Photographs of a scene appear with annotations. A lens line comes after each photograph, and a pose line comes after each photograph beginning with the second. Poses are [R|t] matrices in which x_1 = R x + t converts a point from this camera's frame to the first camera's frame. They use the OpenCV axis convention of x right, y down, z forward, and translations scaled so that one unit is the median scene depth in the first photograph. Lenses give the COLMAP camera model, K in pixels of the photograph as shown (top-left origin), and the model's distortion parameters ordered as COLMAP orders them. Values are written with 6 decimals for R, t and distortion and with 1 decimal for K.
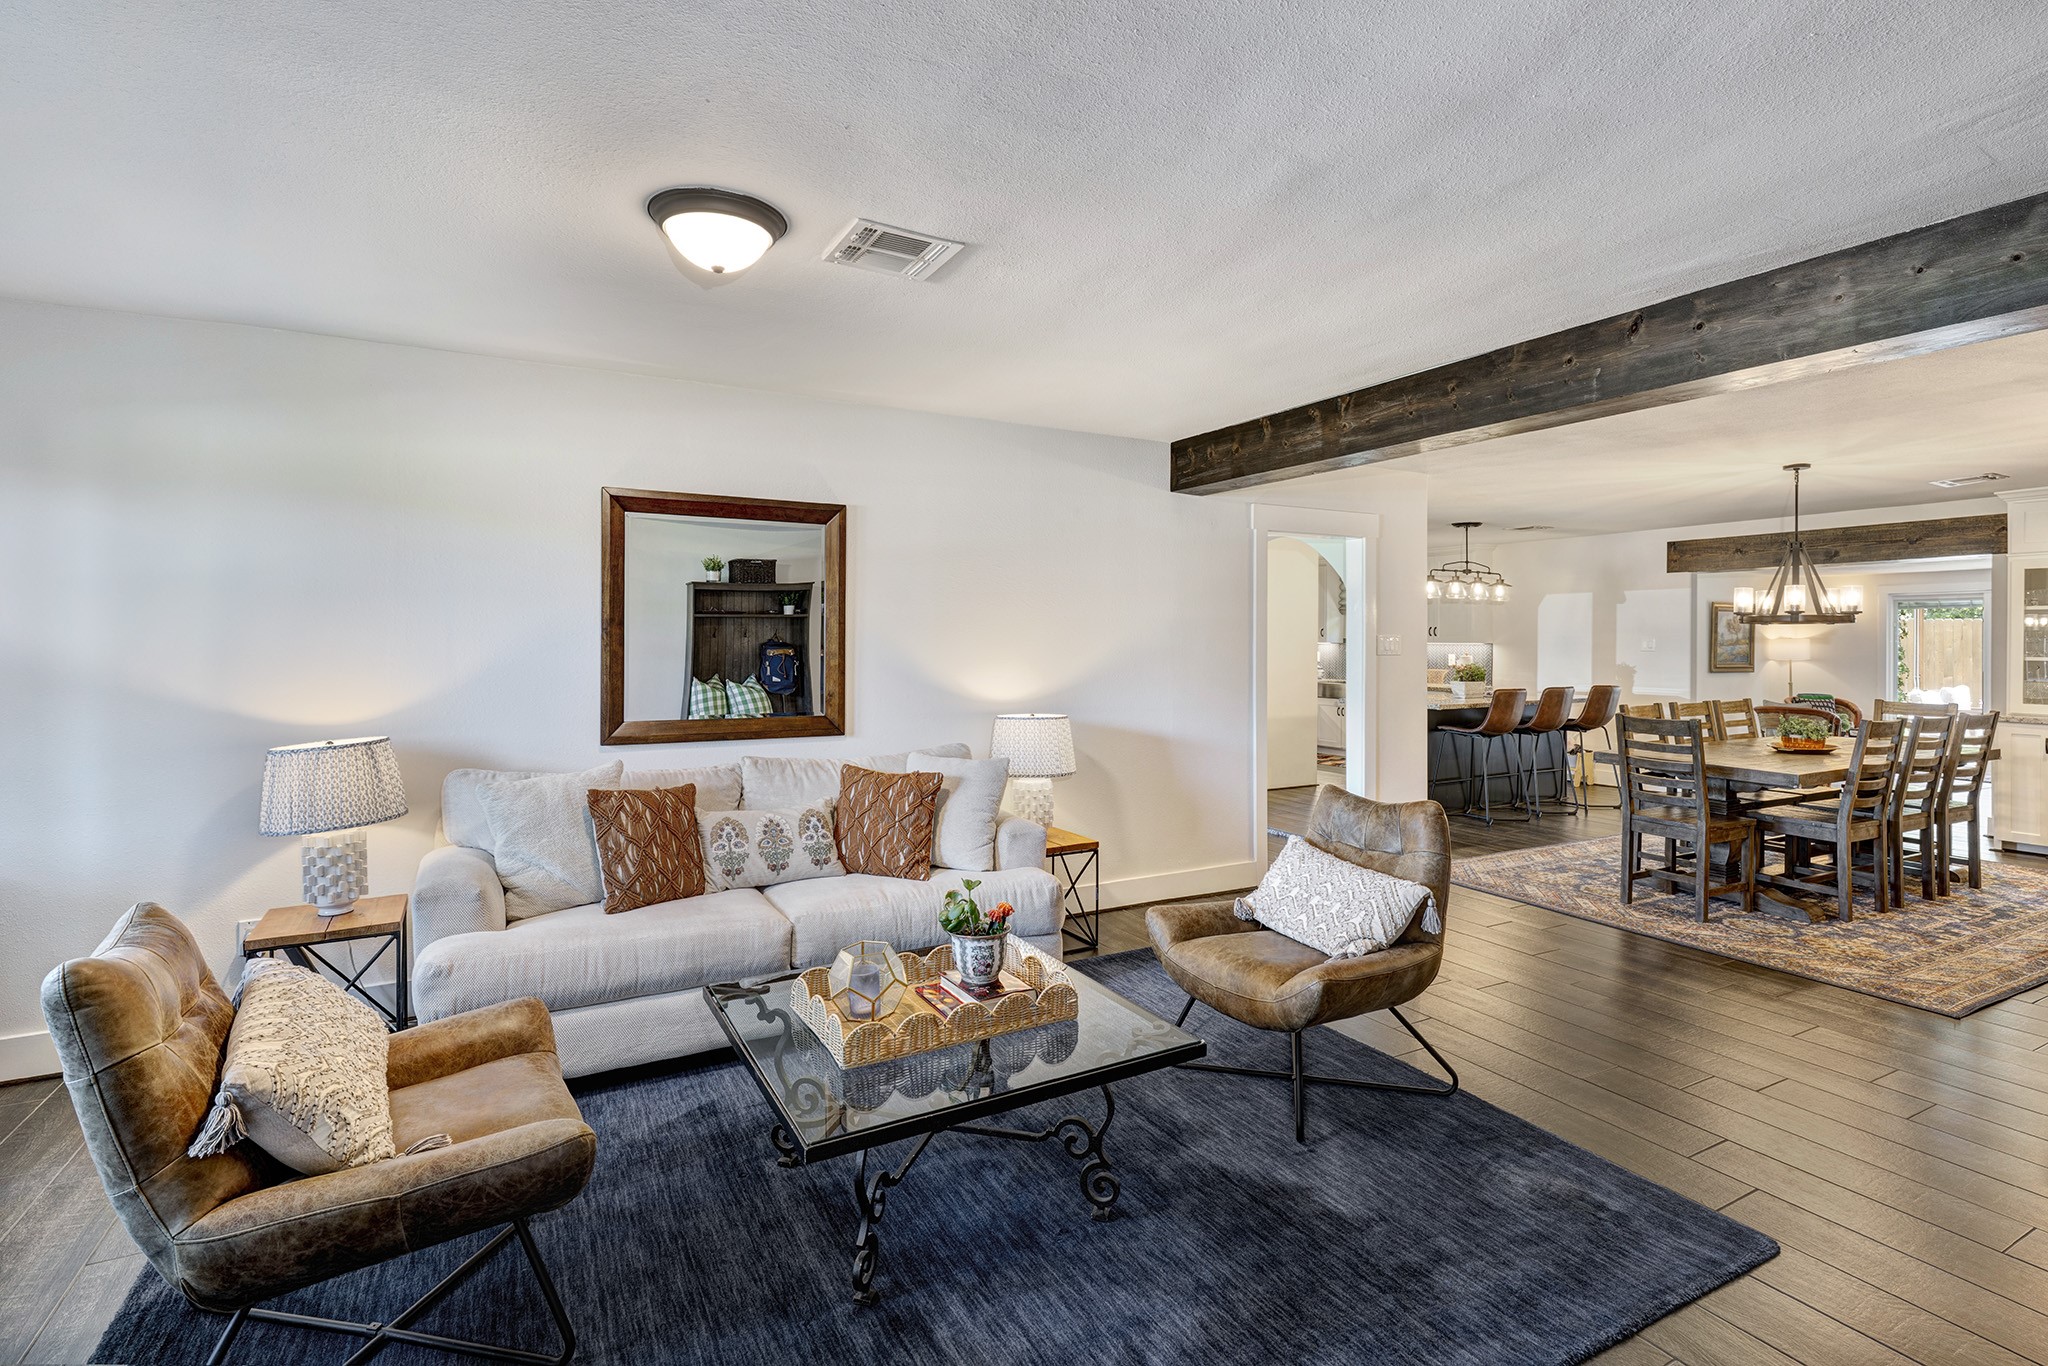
lens RADIAL K [[960.5, 0, 1027.5], [0, 960.5, 638.8], [0, 0, 1]] dist [-0.013909, 0.000194]
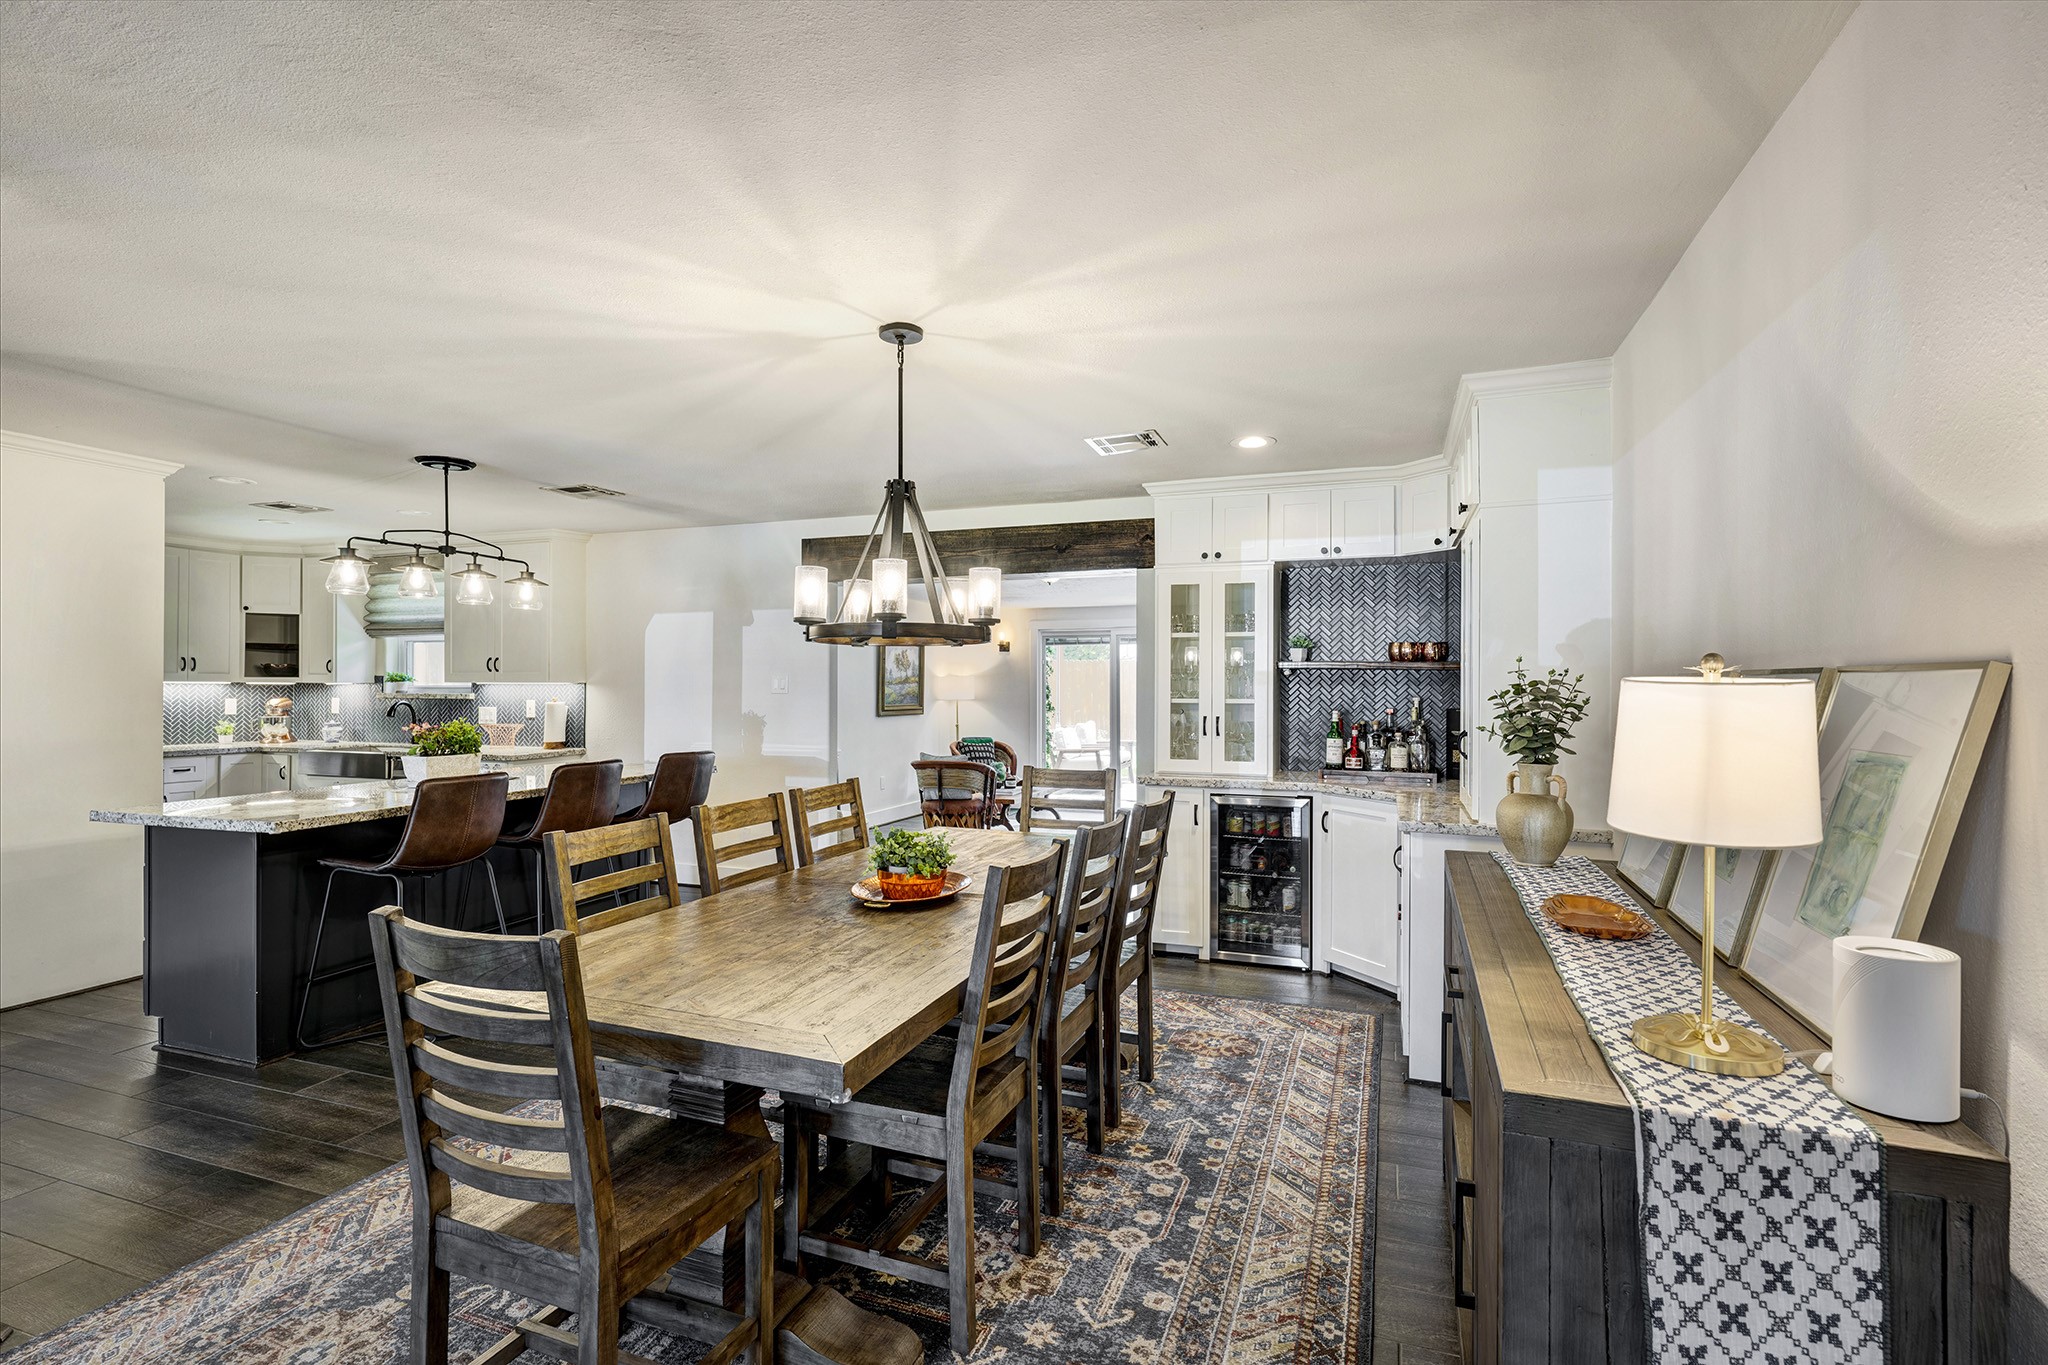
lens RADIAL K [[974.2, 0, 1024.0], [0, 974.2, 682.5], [0, 0, 1]] dist [0.001172, 0.000119]
pose [[0.750373, -0.003652, 0.661005, 0.340559], [0.000783, 0.999989, 0.004636, 0.001789], [-0.661014, -0.002961, 0.750368, 0.375894]]
